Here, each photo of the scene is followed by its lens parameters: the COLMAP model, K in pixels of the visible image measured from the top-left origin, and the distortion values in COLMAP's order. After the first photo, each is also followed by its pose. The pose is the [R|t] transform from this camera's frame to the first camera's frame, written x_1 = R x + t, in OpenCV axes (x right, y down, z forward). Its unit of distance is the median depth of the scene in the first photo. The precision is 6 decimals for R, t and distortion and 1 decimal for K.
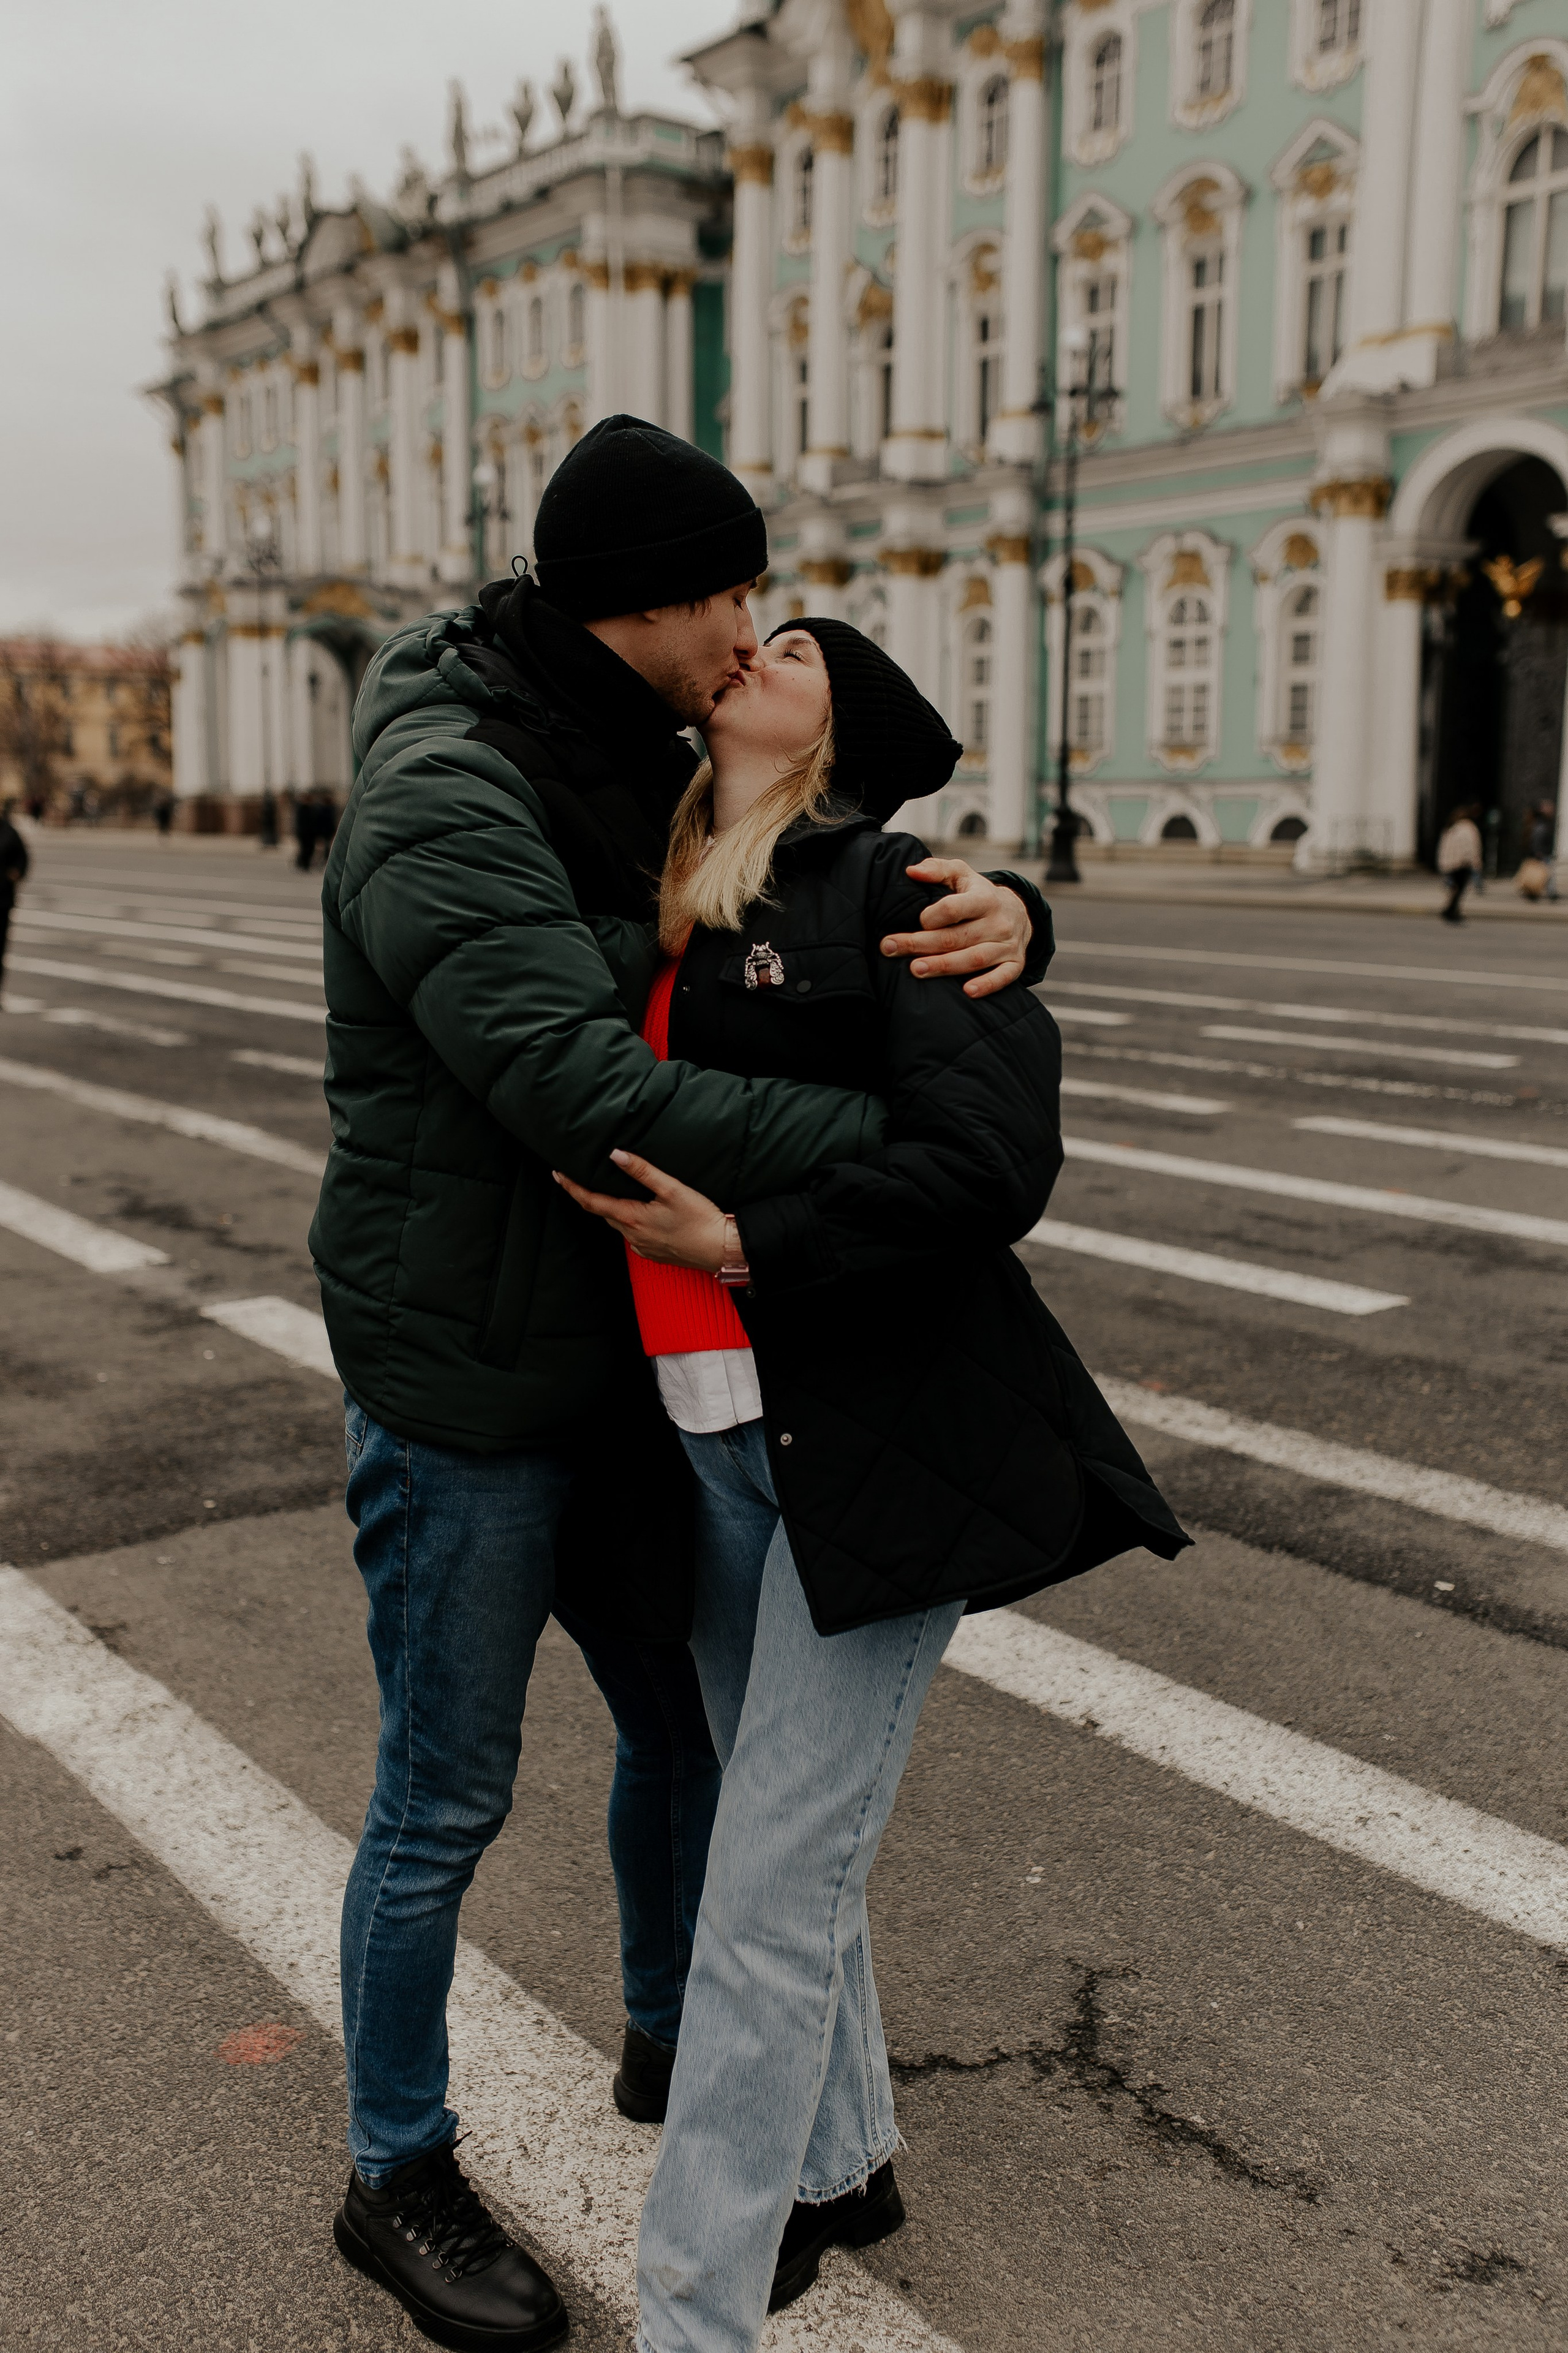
lens RADIAL K [[2259.0, 0, 775.2], [0, 2259.0, 1168.9], [0, 0, 1]] dist [-0.026693, 0.116659]
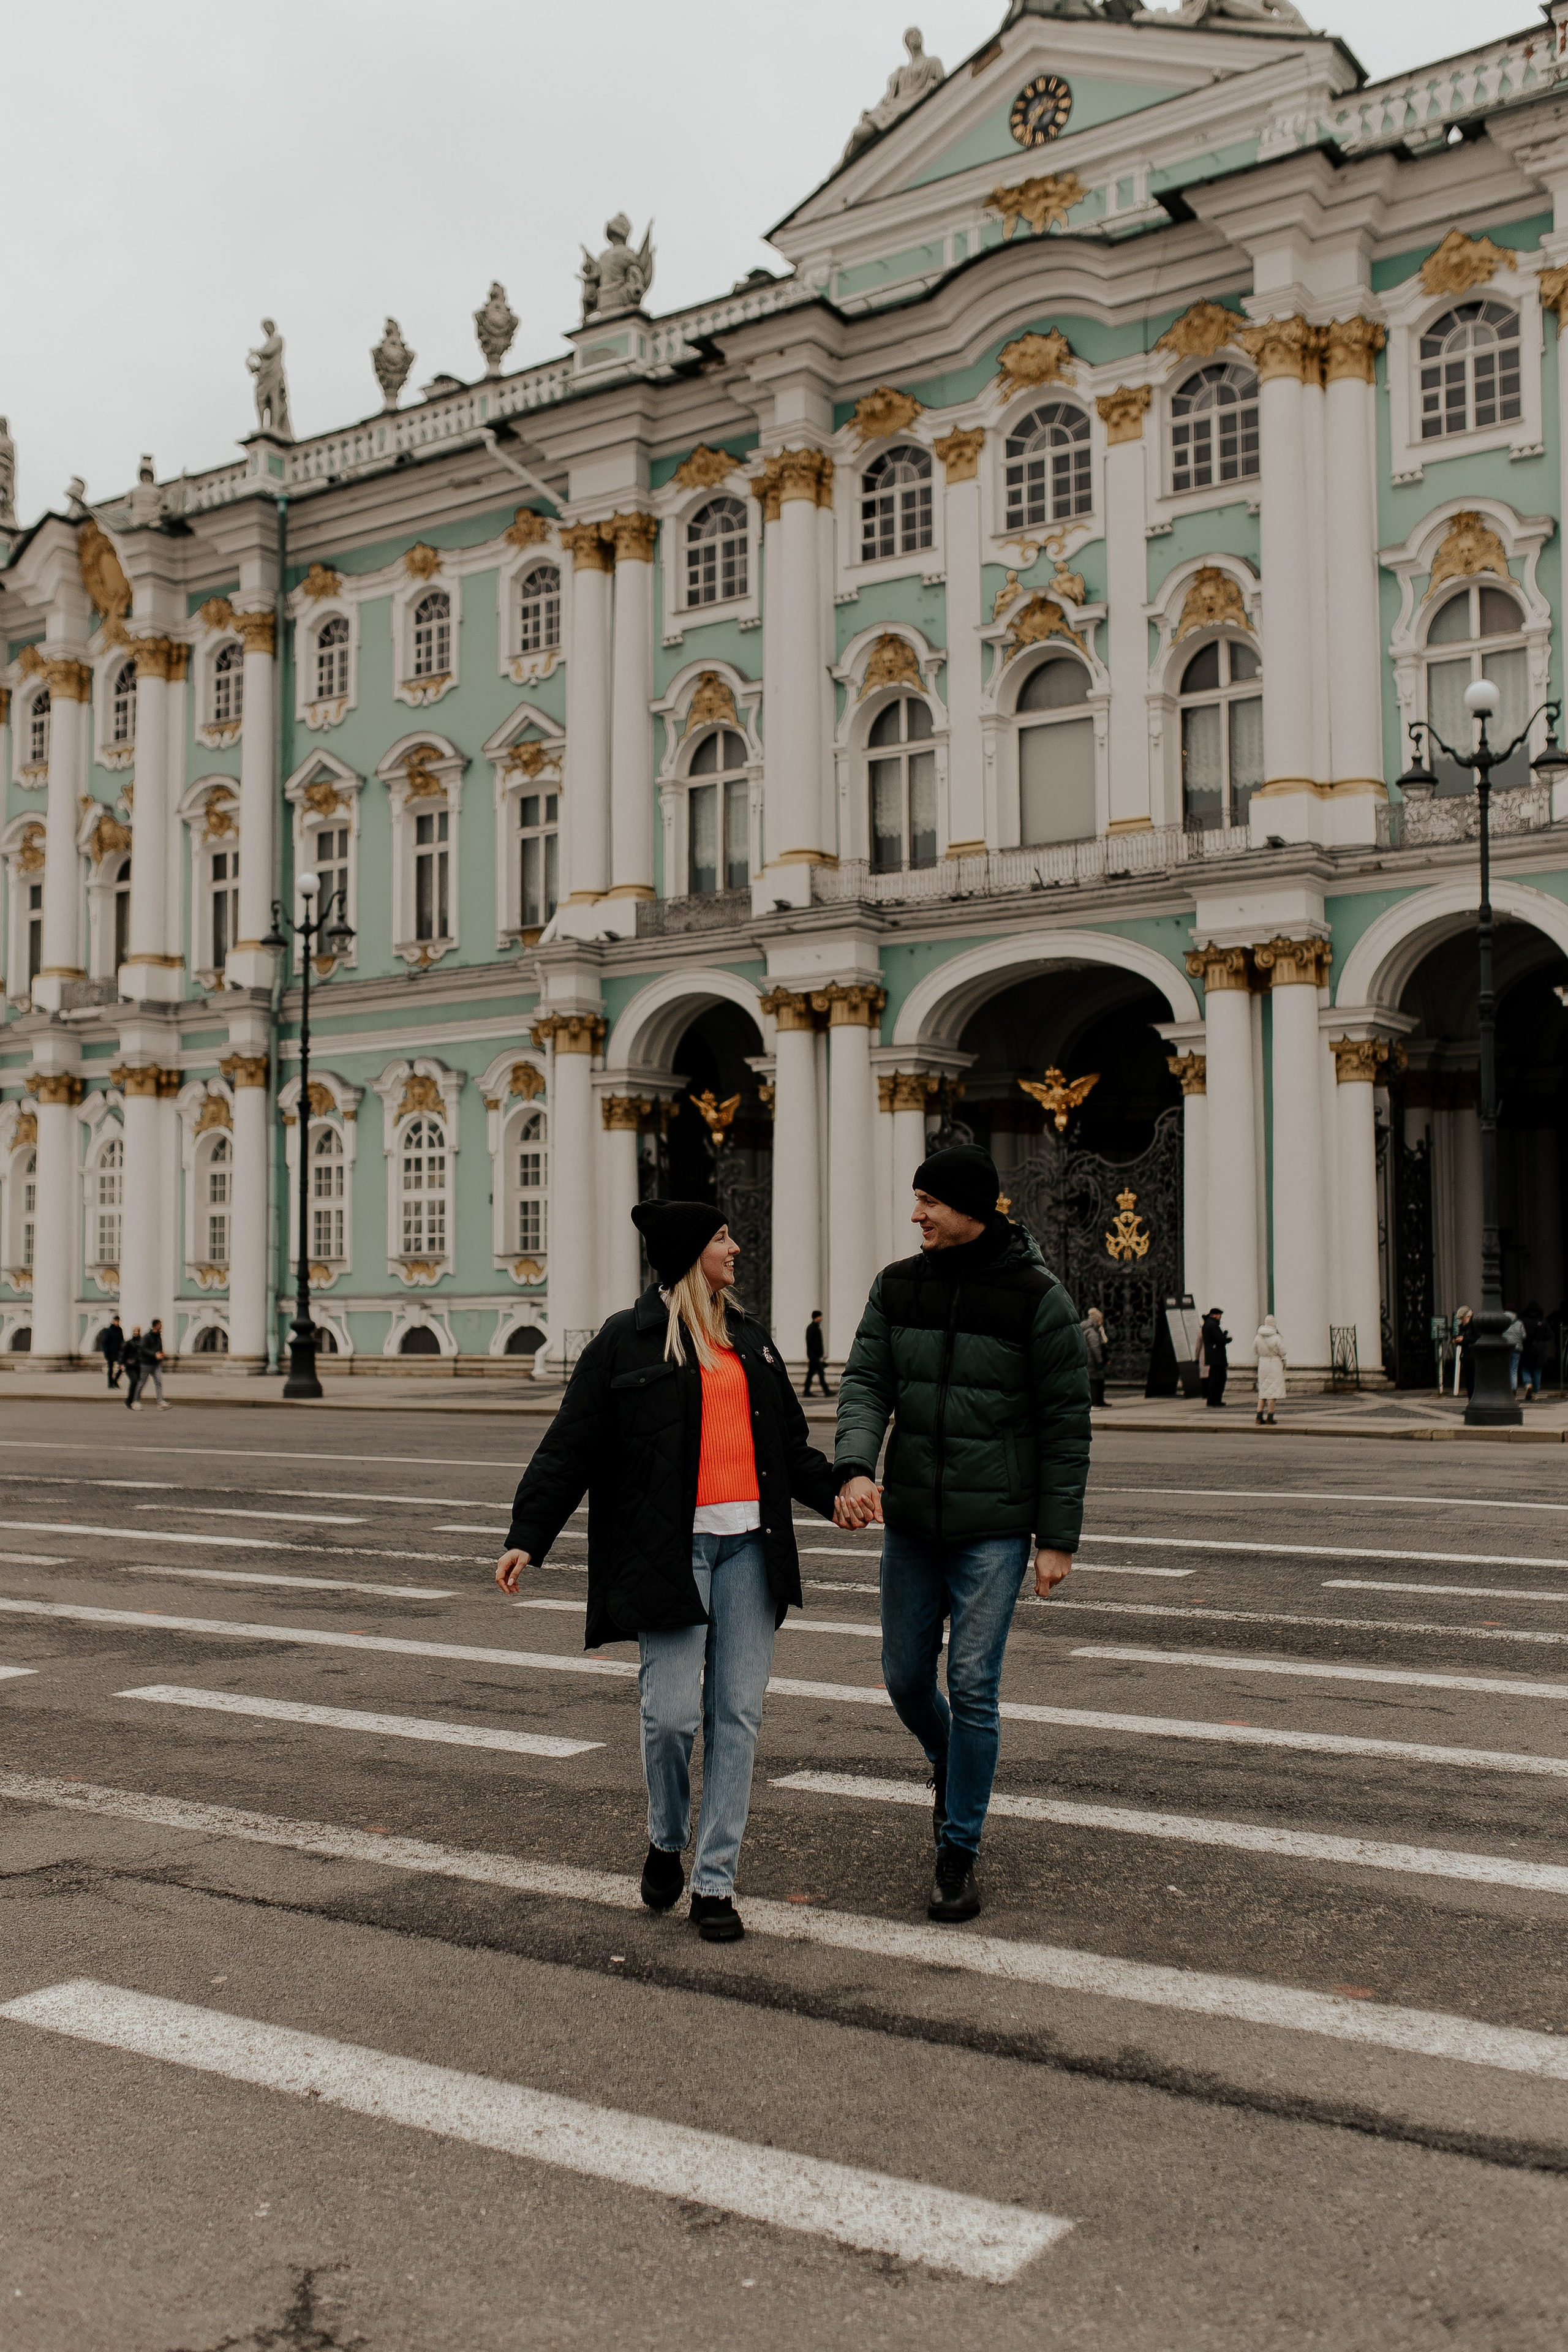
lens RADIAL K [[2282.9, 0, 779.1], [0, 2282.9, 1173.1], [0, 0, 1]] dist [-0.025317, 0.117282]
pose [[0.946253, 0.010601, 0.323254, -0.012750], [0.061369, 0.975421, -0.211633, 0.033164], [-0.317552, 0.220096, 0.922344, -0.184958]]
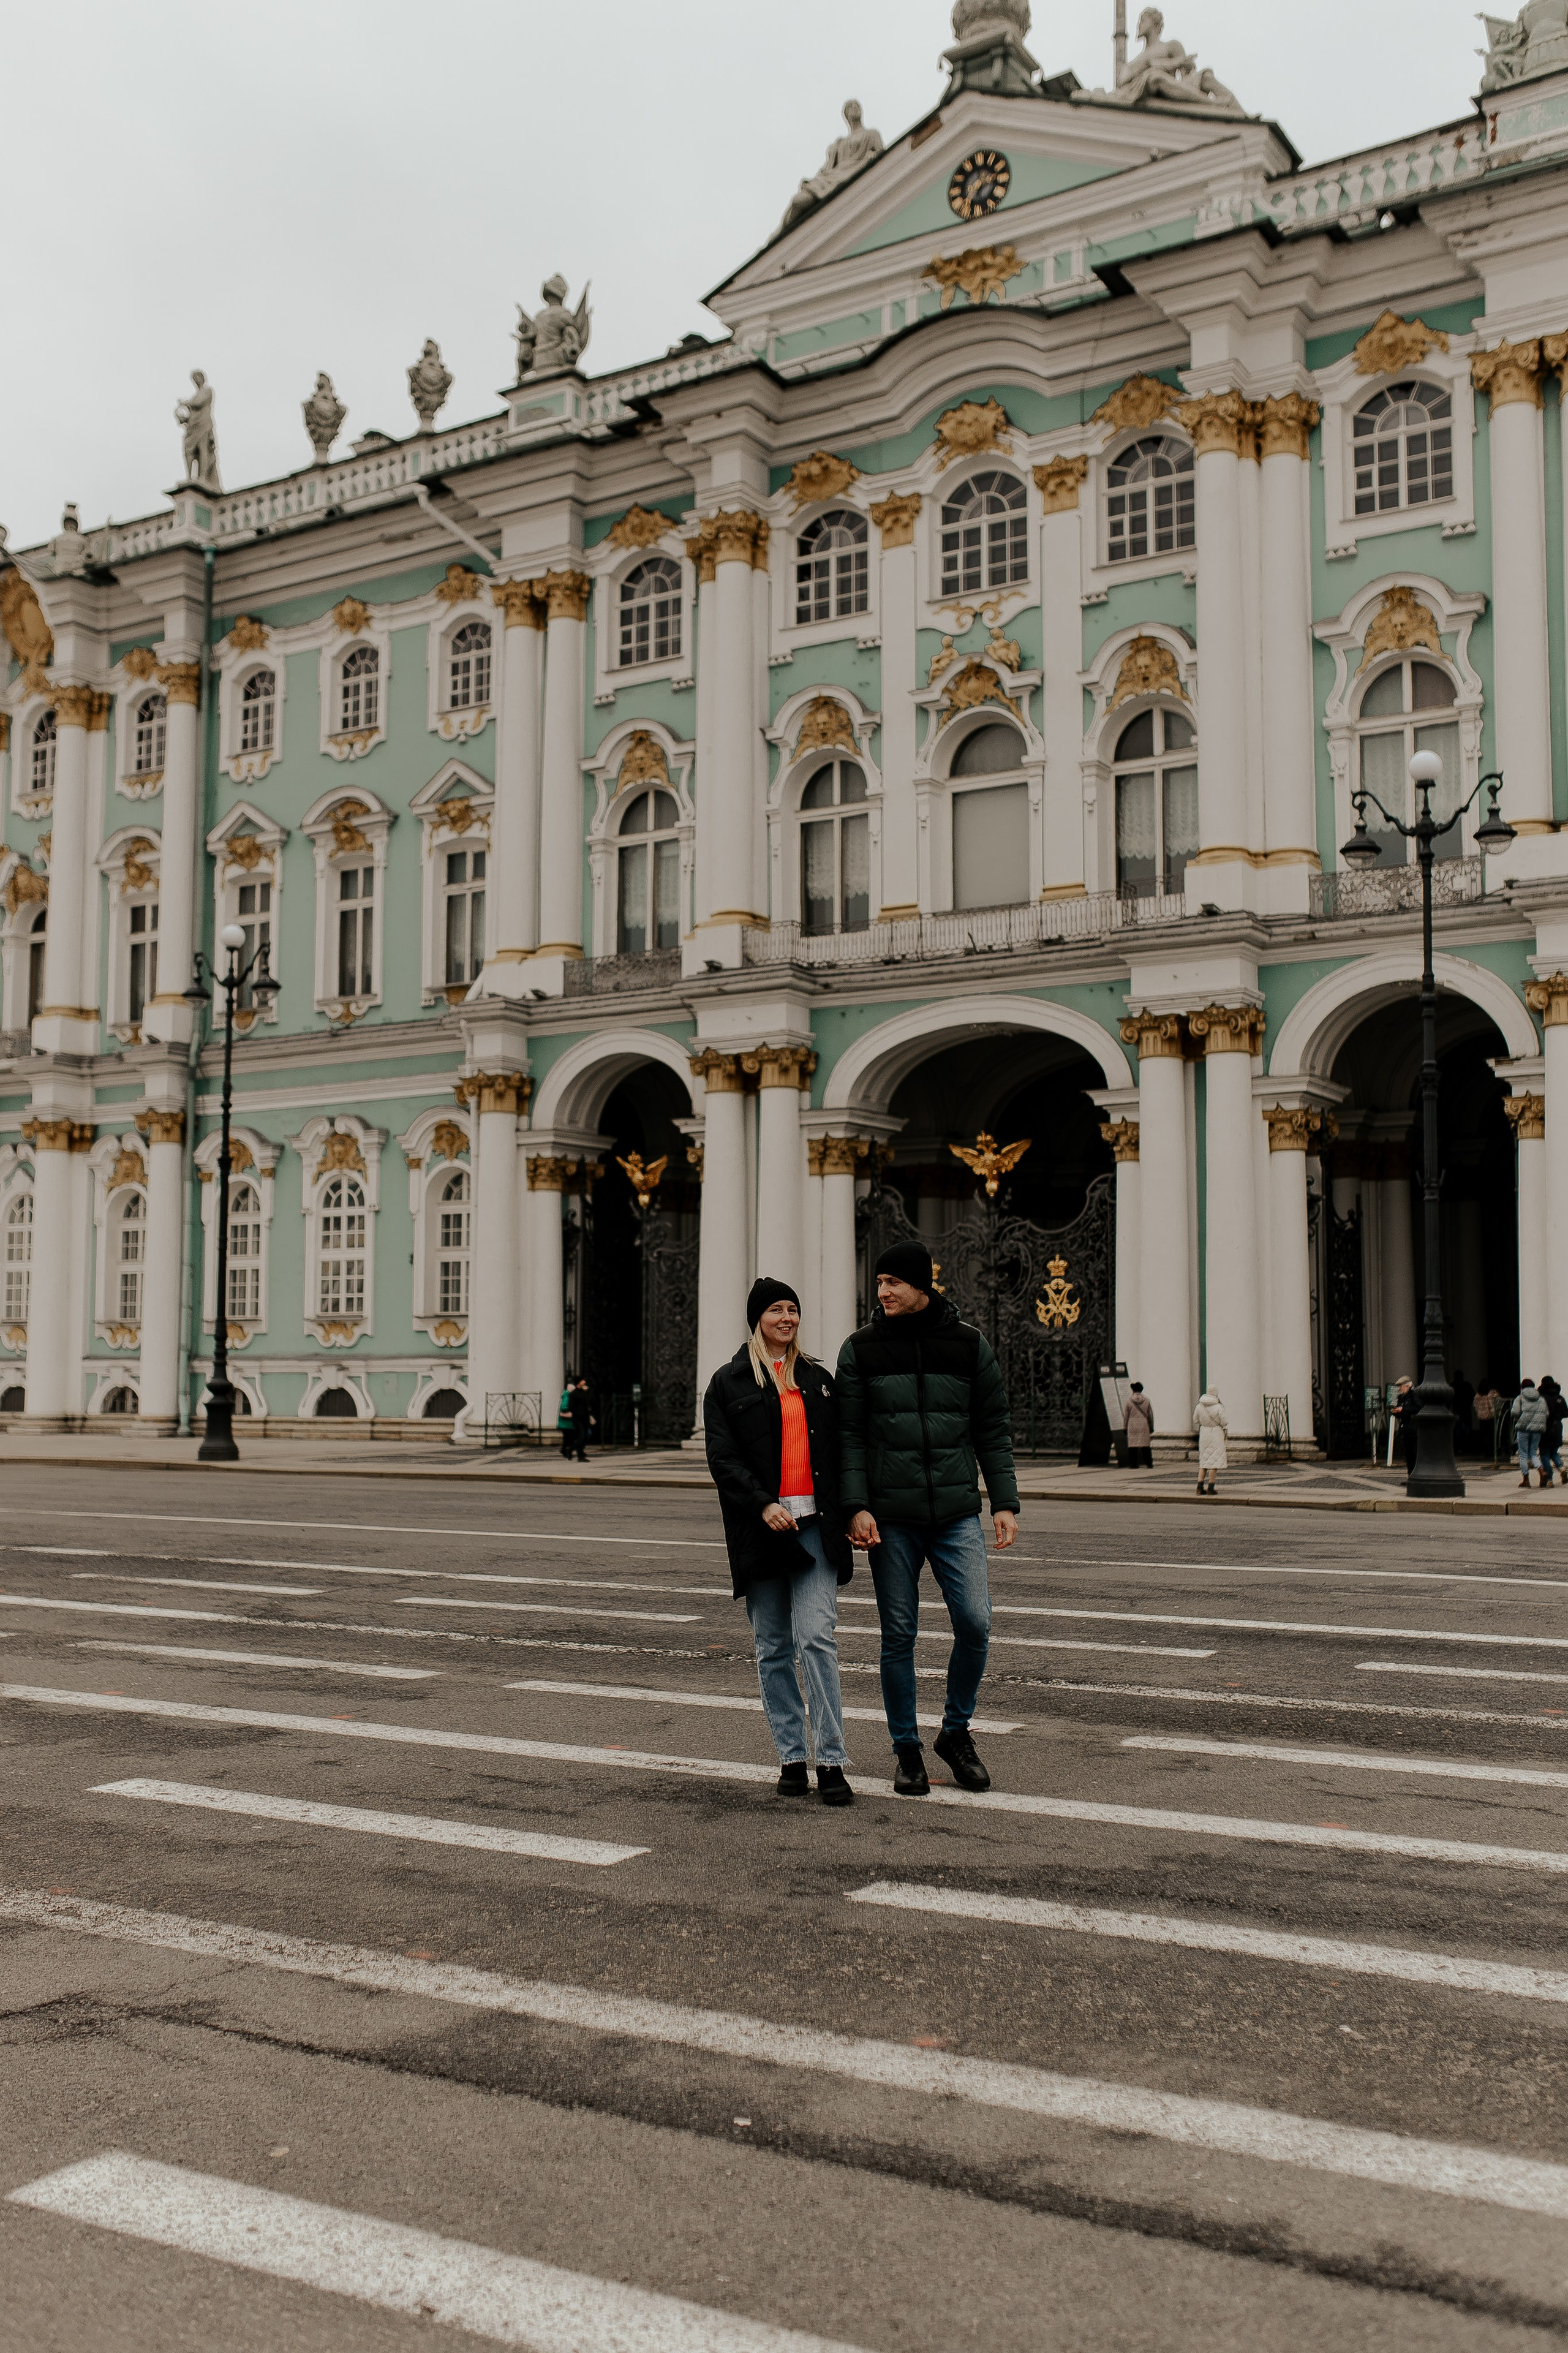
lens RADIAL K [[2272.3, 0, 774.6], [0, 2272.3, 1173.9], [0, 0, 1]] dist [-0.025156, 0.115606]
pose [[0.932025, 0.031430, 0.361028, -0.061195], [0.059166, 0.969668, -0.237157, 0.010798], [-0.357532, 0.242397, 0.901895, -0.030764]]
